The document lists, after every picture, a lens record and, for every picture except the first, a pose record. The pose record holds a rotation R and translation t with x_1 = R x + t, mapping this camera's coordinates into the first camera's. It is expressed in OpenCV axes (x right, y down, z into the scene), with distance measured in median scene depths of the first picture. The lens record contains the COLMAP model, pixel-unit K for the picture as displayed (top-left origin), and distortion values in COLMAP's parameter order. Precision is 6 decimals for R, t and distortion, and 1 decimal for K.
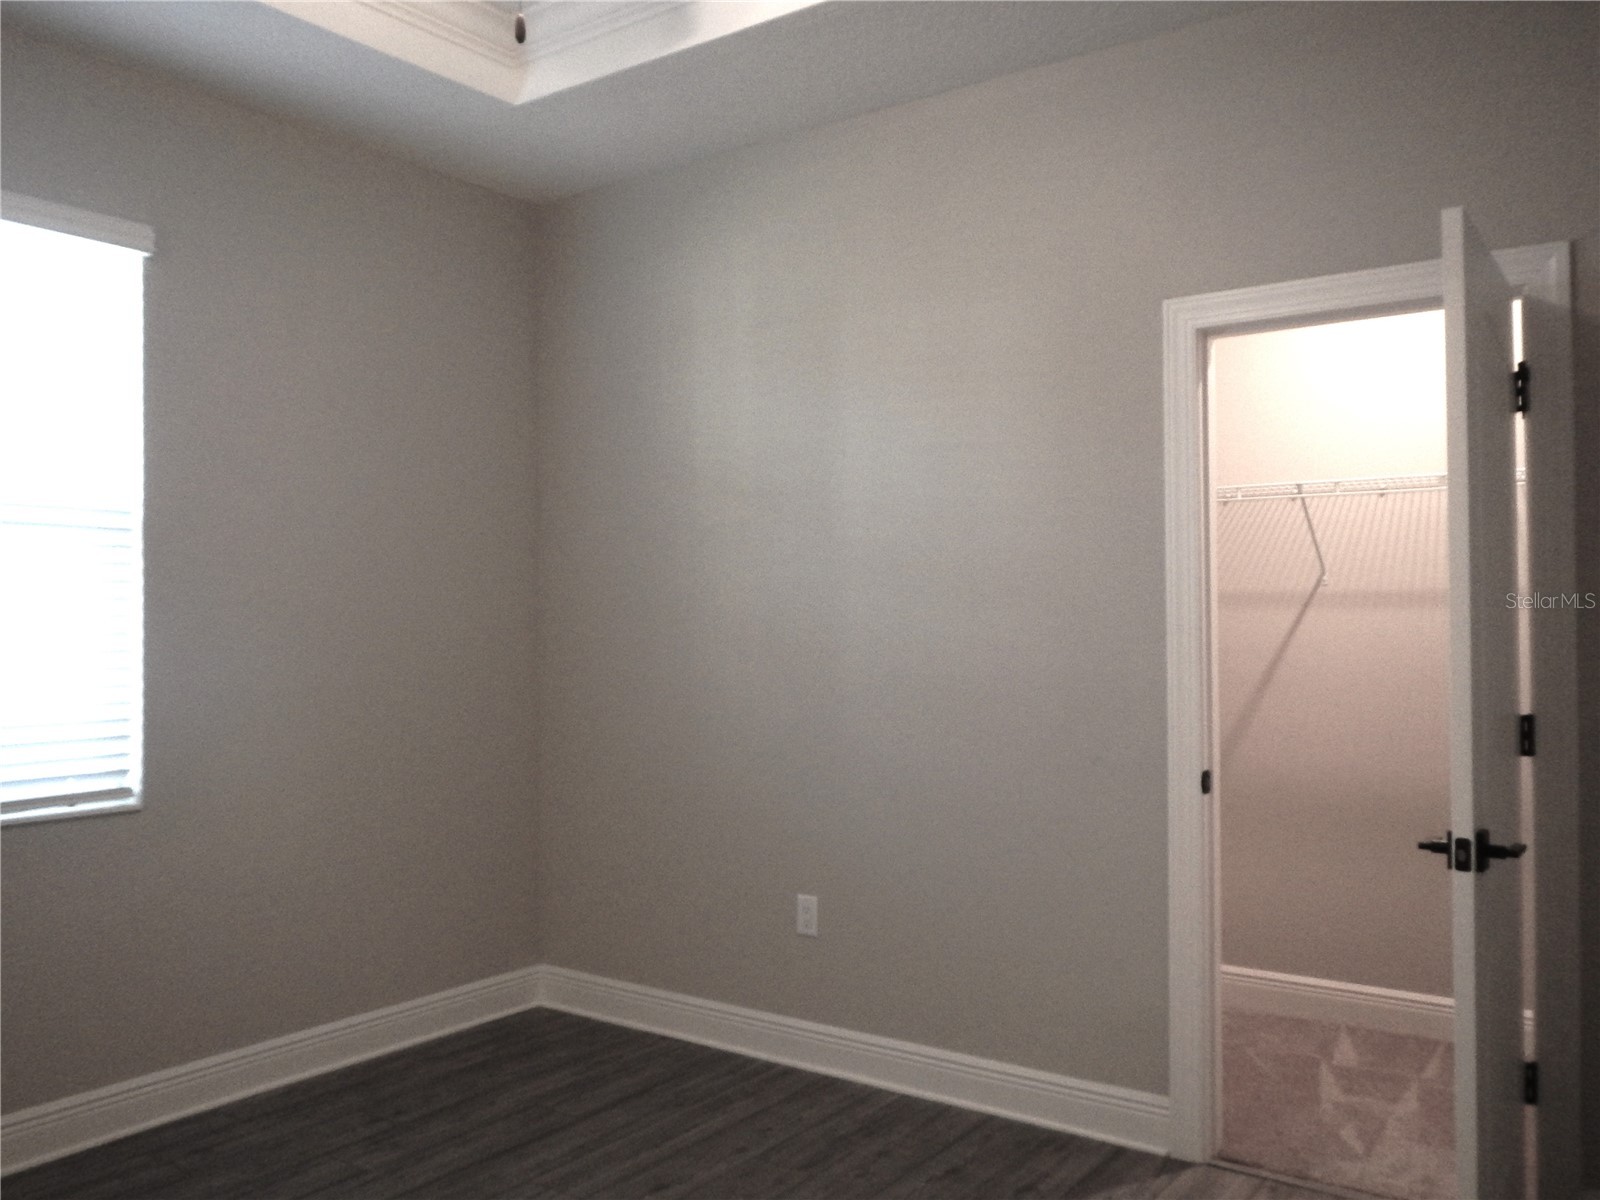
lens RADIAL K [[1331.0, 0, 800.0], [0, 1331.0, 600.0], [0, 0, 1]] dist [-0.001311, 0.004878]
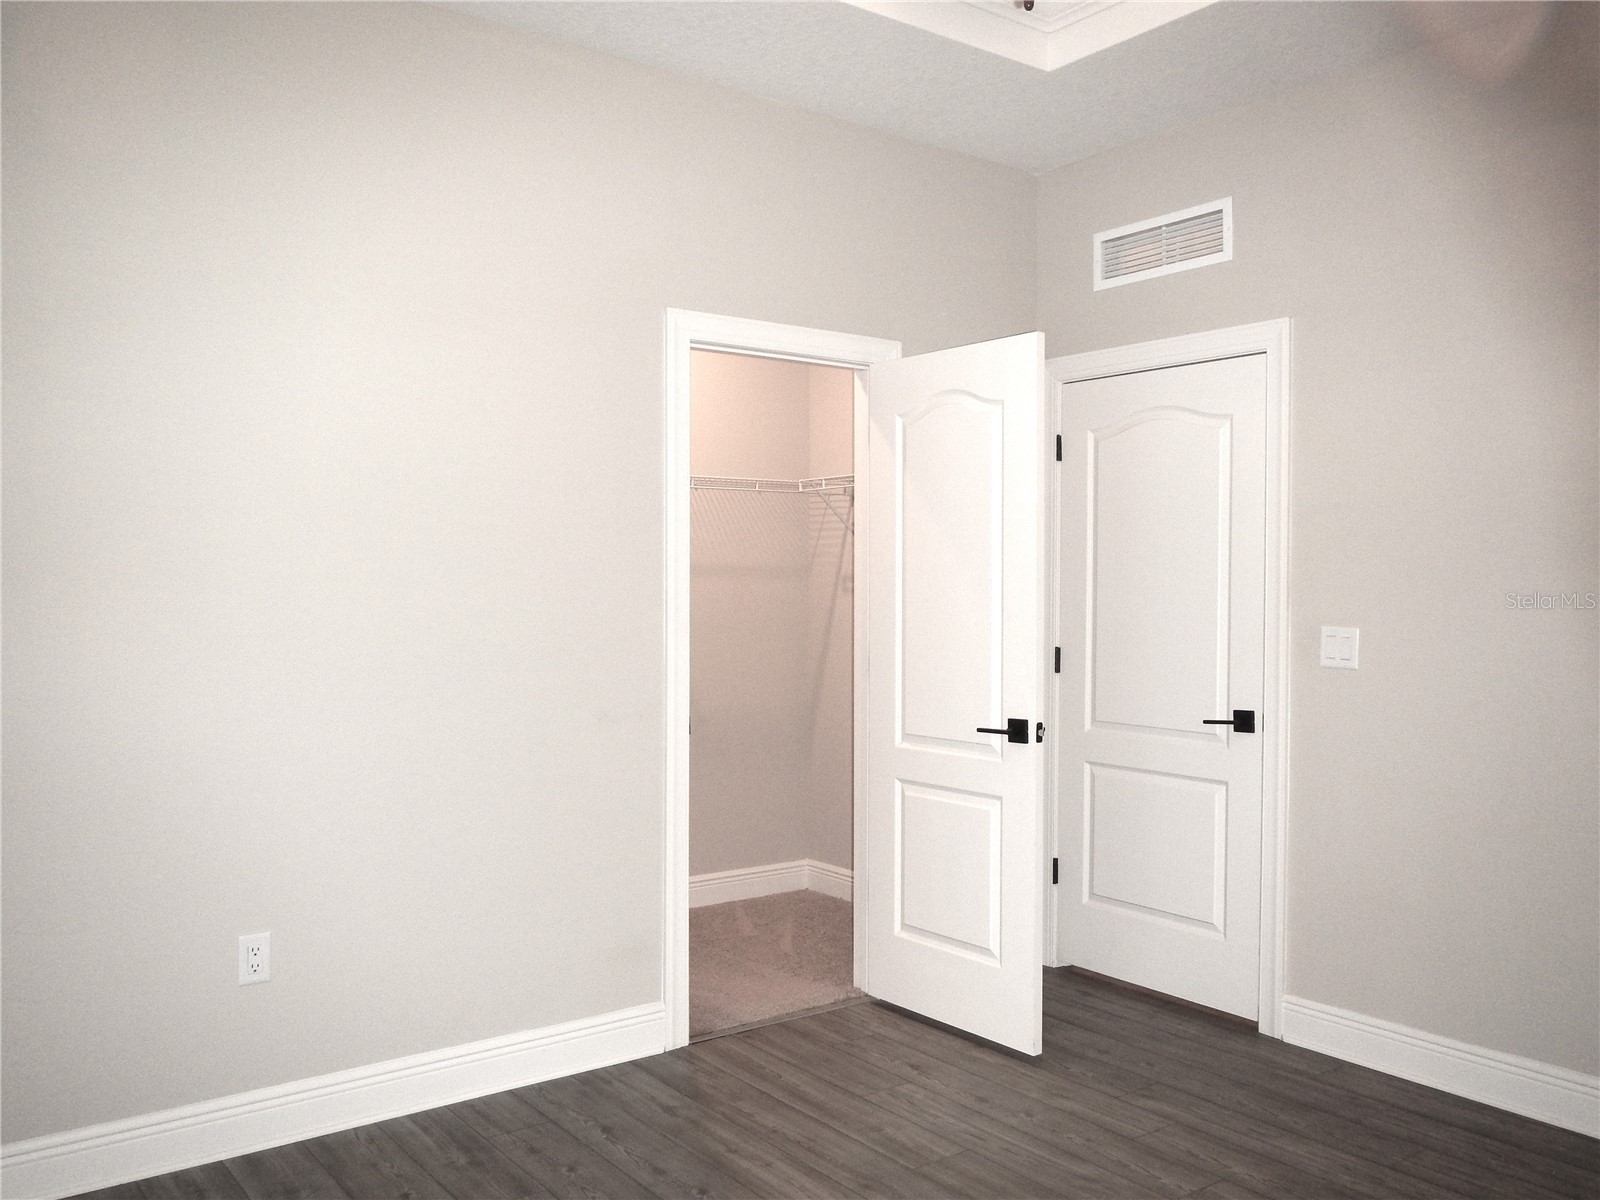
lens RADIAL K [[1331.0, 0, 800.0], [0, 1331.0, 600.0], [0, 0, 1]] dist [-0.001311, 0.004878]
pose [[0.294090, -0.003798, 0.955770, -0.762005], [-0.016433, 0.999824, 0.009030, 0.012518], [-0.955636, -0.018361, 0.293976, 0.532130]]
